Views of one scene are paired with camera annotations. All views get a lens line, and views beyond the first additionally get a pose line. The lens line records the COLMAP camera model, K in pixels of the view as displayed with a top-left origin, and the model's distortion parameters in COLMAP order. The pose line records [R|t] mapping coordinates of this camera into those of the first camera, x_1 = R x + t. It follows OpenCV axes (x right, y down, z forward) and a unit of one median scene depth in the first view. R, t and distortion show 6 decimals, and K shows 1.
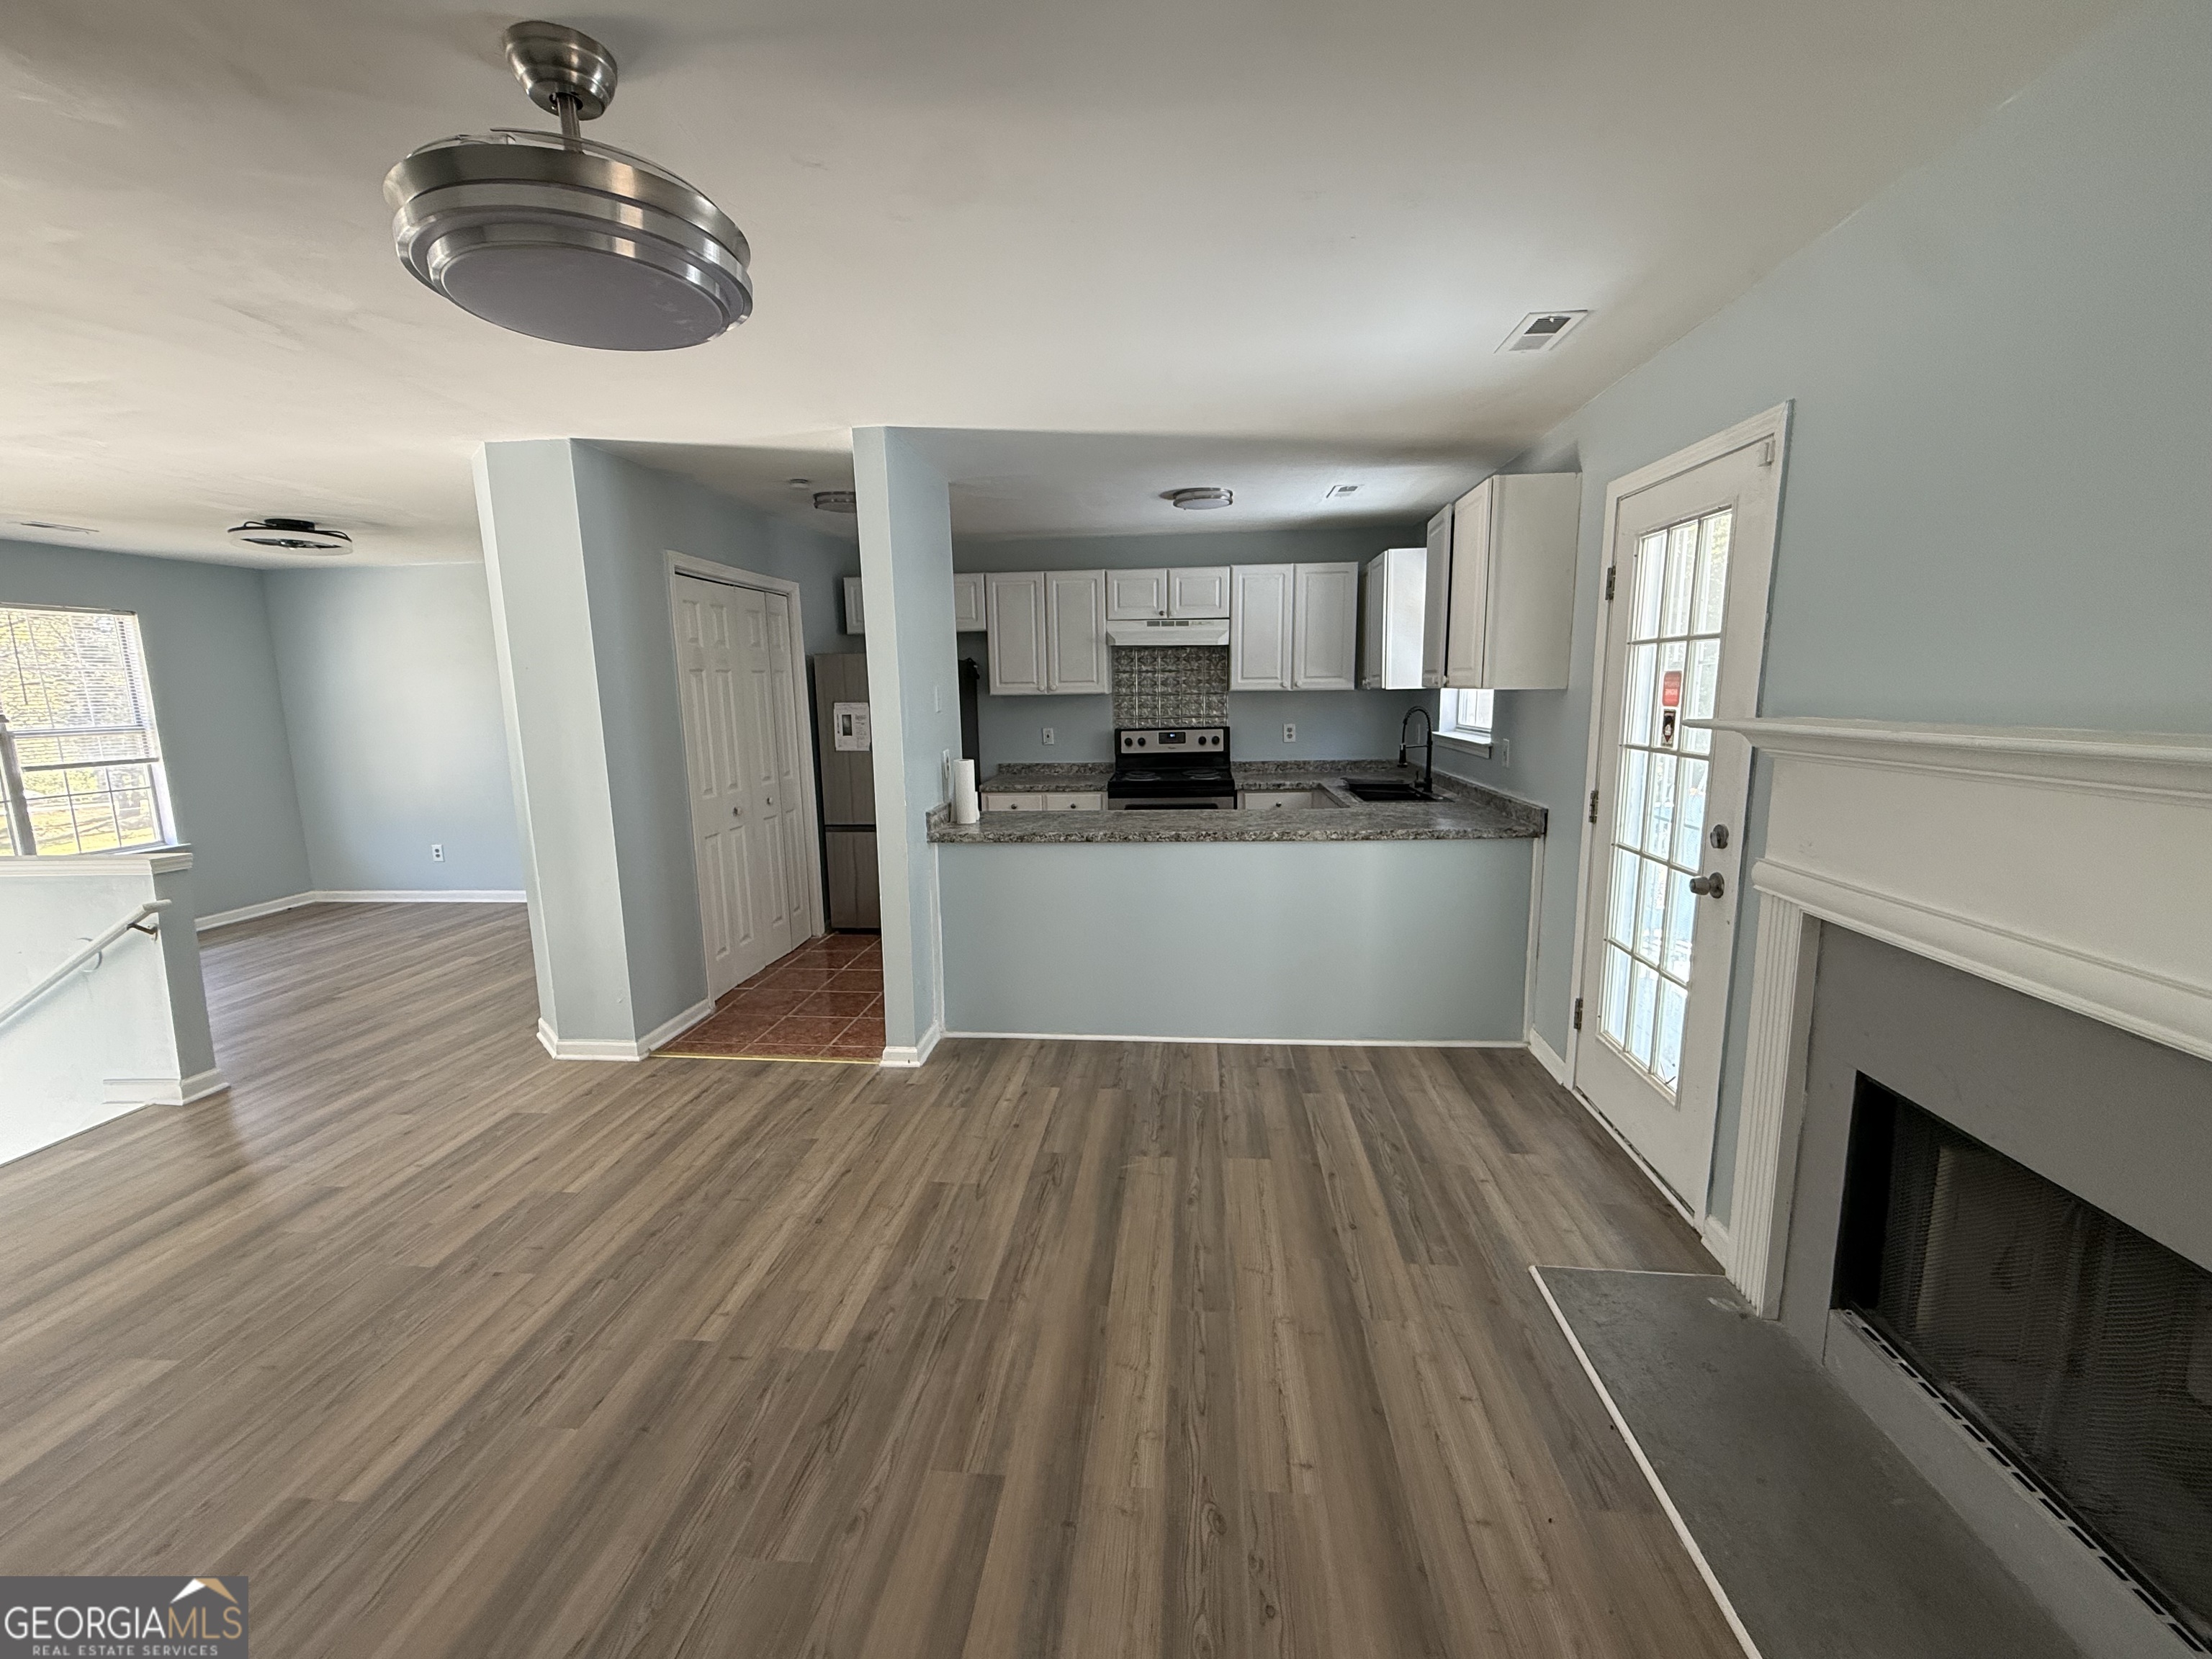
lens RADIAL K [[890.0, 0, 1110.1], [0, 890.0, 832.3], [0, 0, 1]] dist [0.000530, 0.000037]
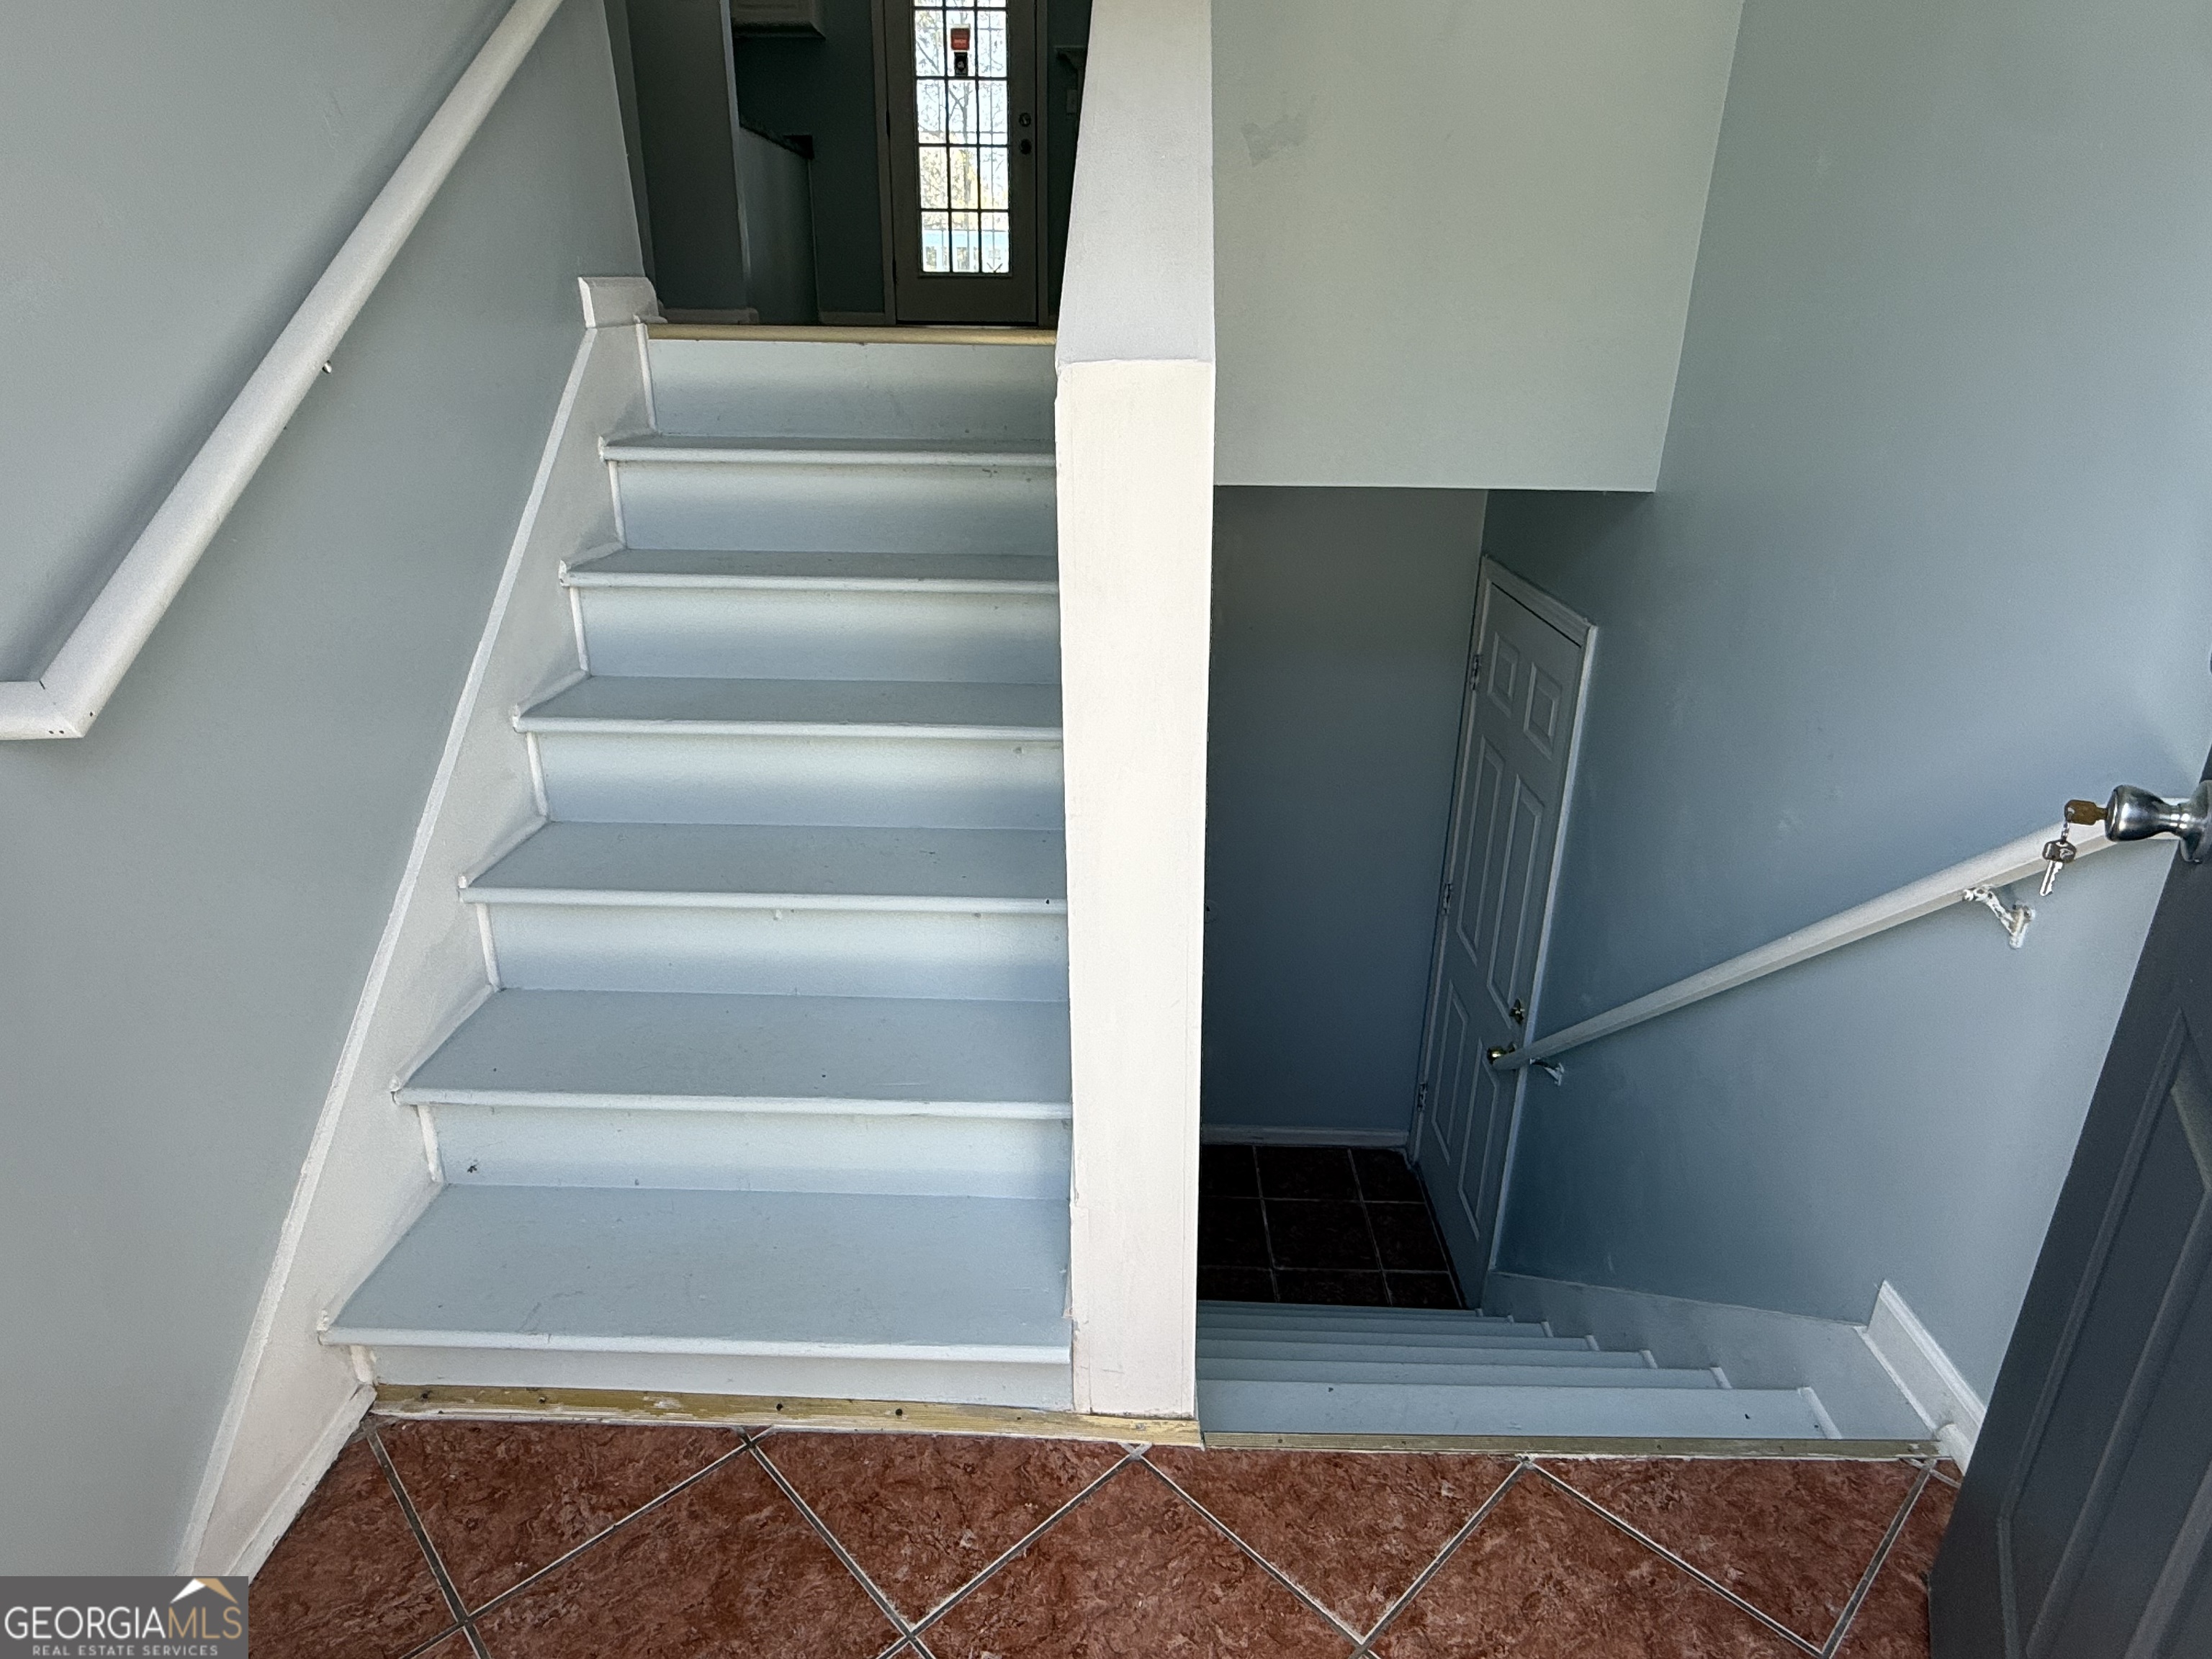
lens RADIAL K [[1275.4, 0, 1105.9], [0, 1275.4, 826.2], [0, 0, 1]] dist [-0.001001, -0.000040]
pose [[-0.079003, -0.355553, 0.931311, -2.359591], [0.146288, 0.919982, 0.363637, 0.408954], [-0.986082, 0.164968, -0.020669, 1.011454]]
